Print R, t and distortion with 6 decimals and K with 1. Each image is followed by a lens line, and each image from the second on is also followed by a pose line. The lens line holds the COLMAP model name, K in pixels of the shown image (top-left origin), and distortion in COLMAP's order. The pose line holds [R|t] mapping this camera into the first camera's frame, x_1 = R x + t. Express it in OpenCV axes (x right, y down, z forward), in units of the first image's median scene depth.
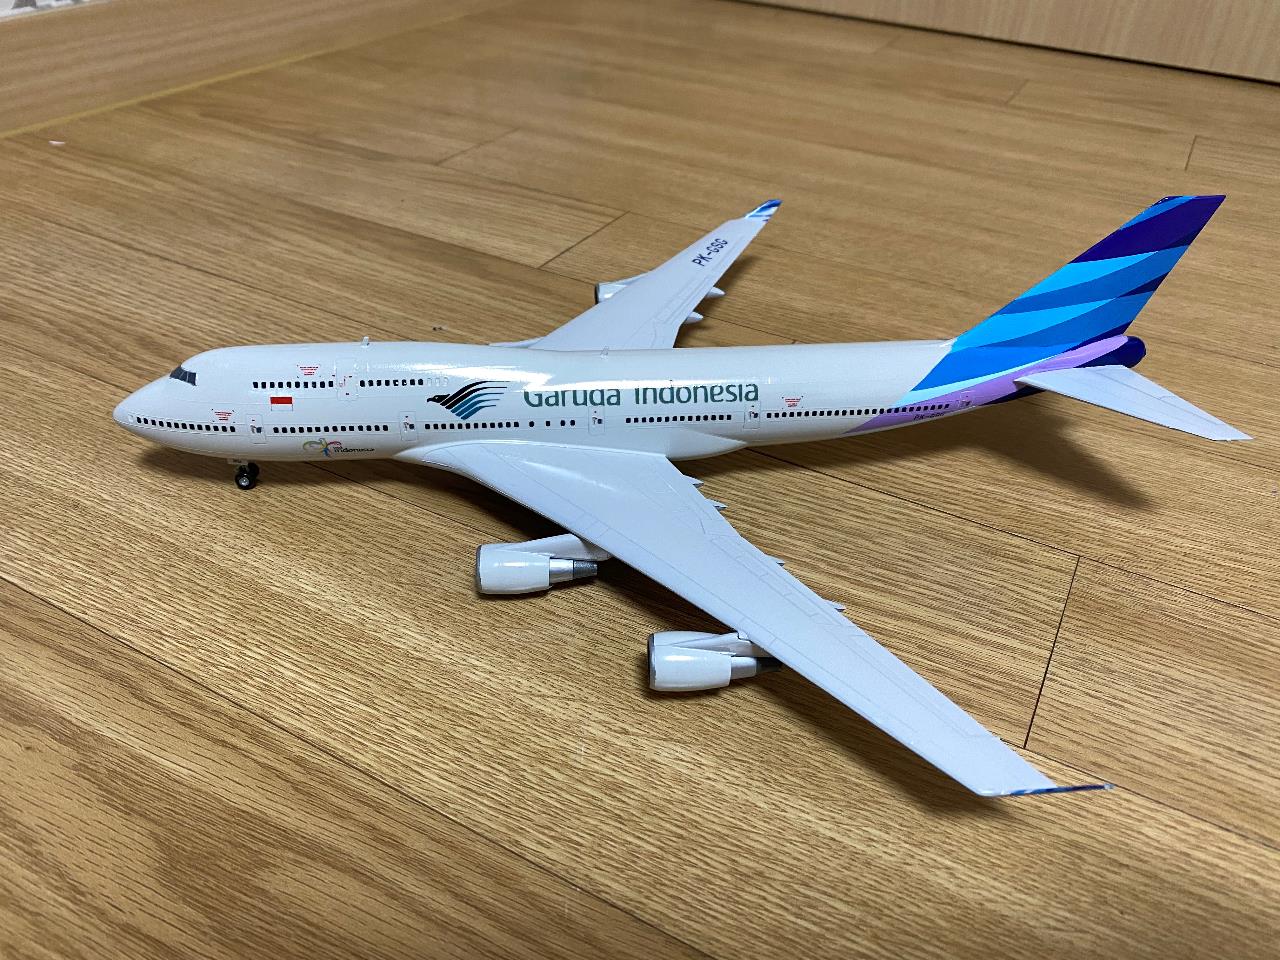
lens RADIAL K [[1003.0, 0, 644.1], [0, 1003.0, 475.1], [0, 0, 1]] dist [-0.006421, 0.001418]
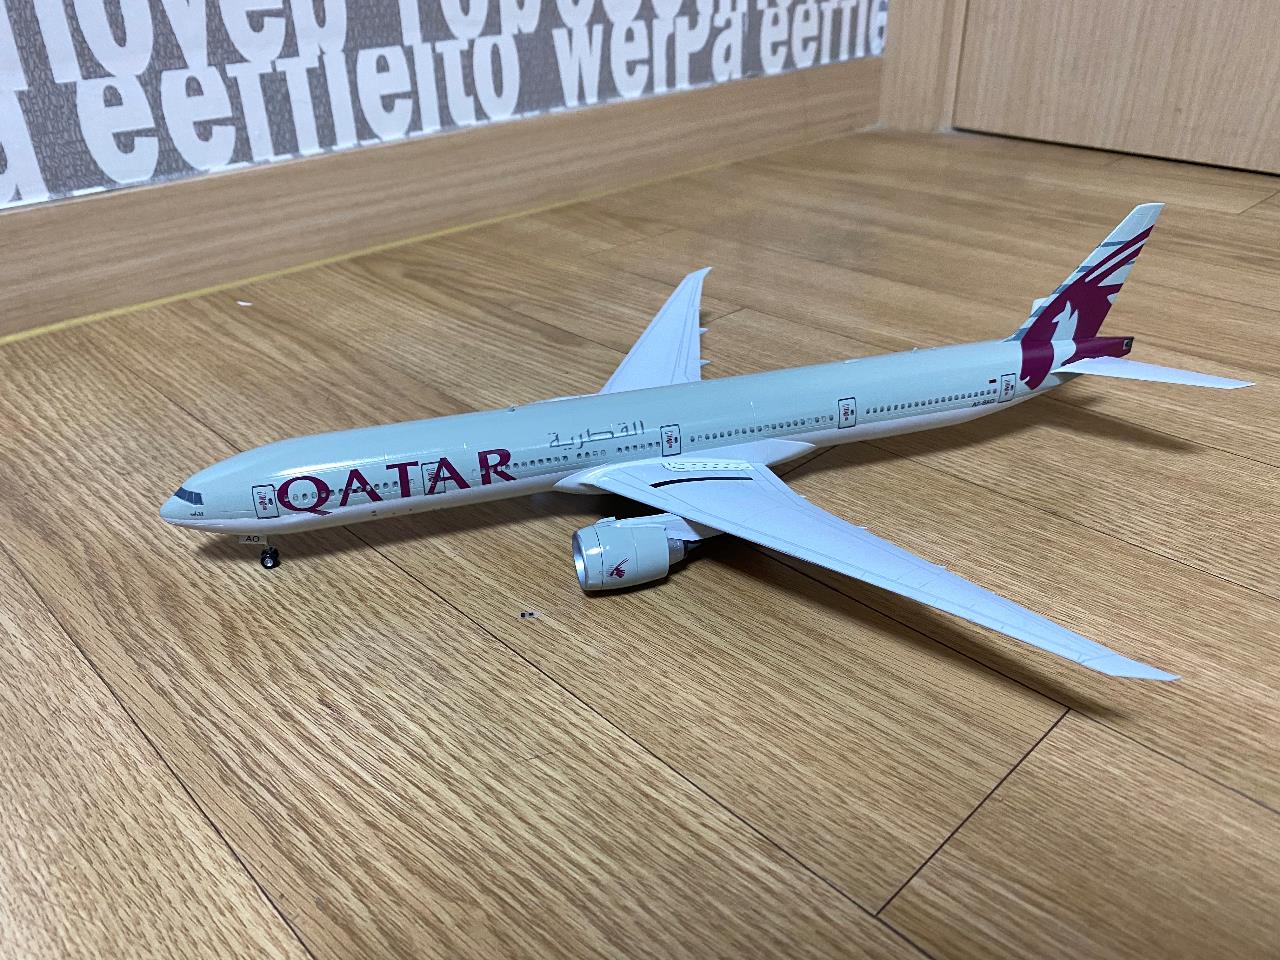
lens RADIAL K [[1003.0, 0, 638.9], [0, 1003.0, 483.8], [0, 0, 1]] dist [-0.006421, 0.001418]
pose [[0.951927, 0.095778, -0.290966, 0.077961], [-0.125798, 0.988300, -0.086241, -0.218549], [0.279302, 0.118698, 0.952838, 0.389302]]
